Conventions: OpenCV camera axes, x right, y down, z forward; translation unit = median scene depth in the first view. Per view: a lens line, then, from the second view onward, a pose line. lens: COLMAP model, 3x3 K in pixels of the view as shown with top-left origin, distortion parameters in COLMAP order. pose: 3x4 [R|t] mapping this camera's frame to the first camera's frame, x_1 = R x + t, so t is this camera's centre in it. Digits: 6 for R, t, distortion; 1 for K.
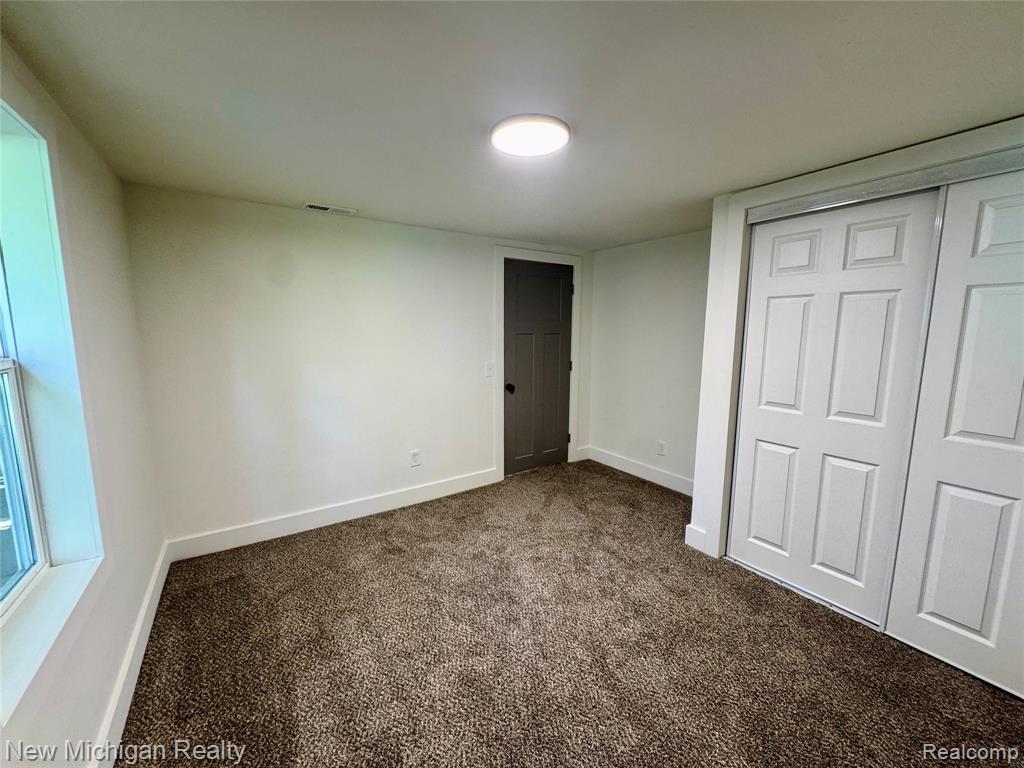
lens RADIAL K [[413.6, 0, 508.9], [0, 413.6, 388.7], [0, 0, 1]] dist [-0.008856, -0.000259]
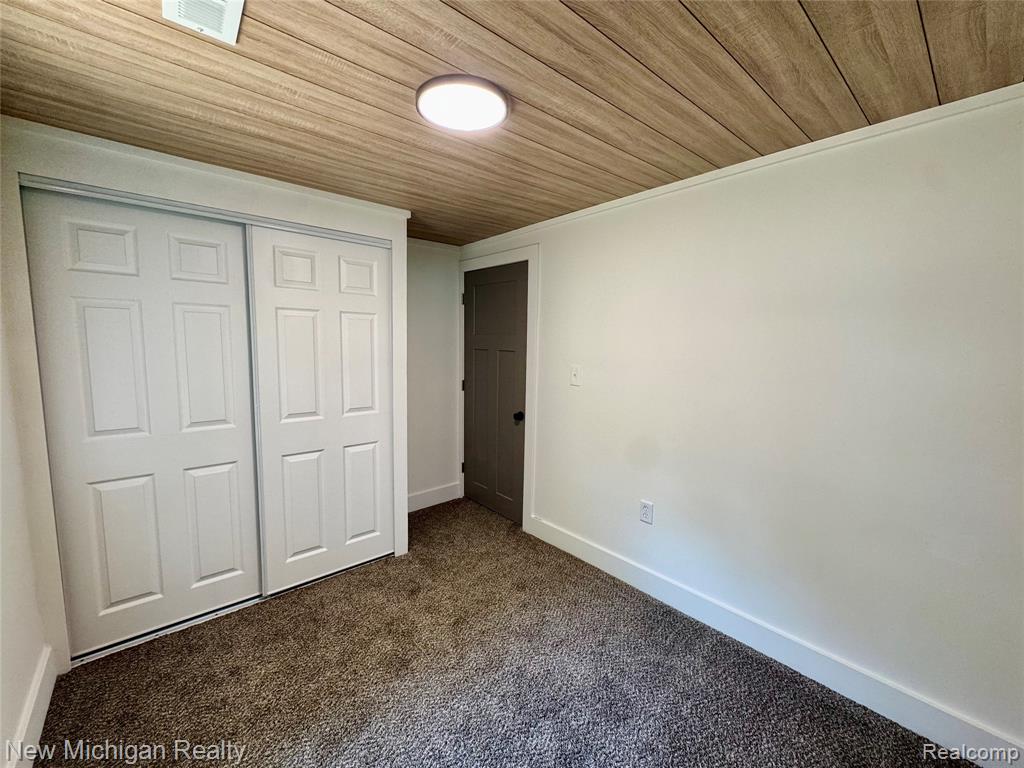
lens RADIAL K [[413.6, 0, 508.4], [0, 413.6, 379.4], [0, 0, 1]] dist [-0.008856, -0.000259]
pose [[-0.134800, -0.101460, 0.985665, -0.410676], [0.127867, 0.984645, 0.118843, -0.101941], [-0.982588, 0.142054, -0.119757, 0.602940]]
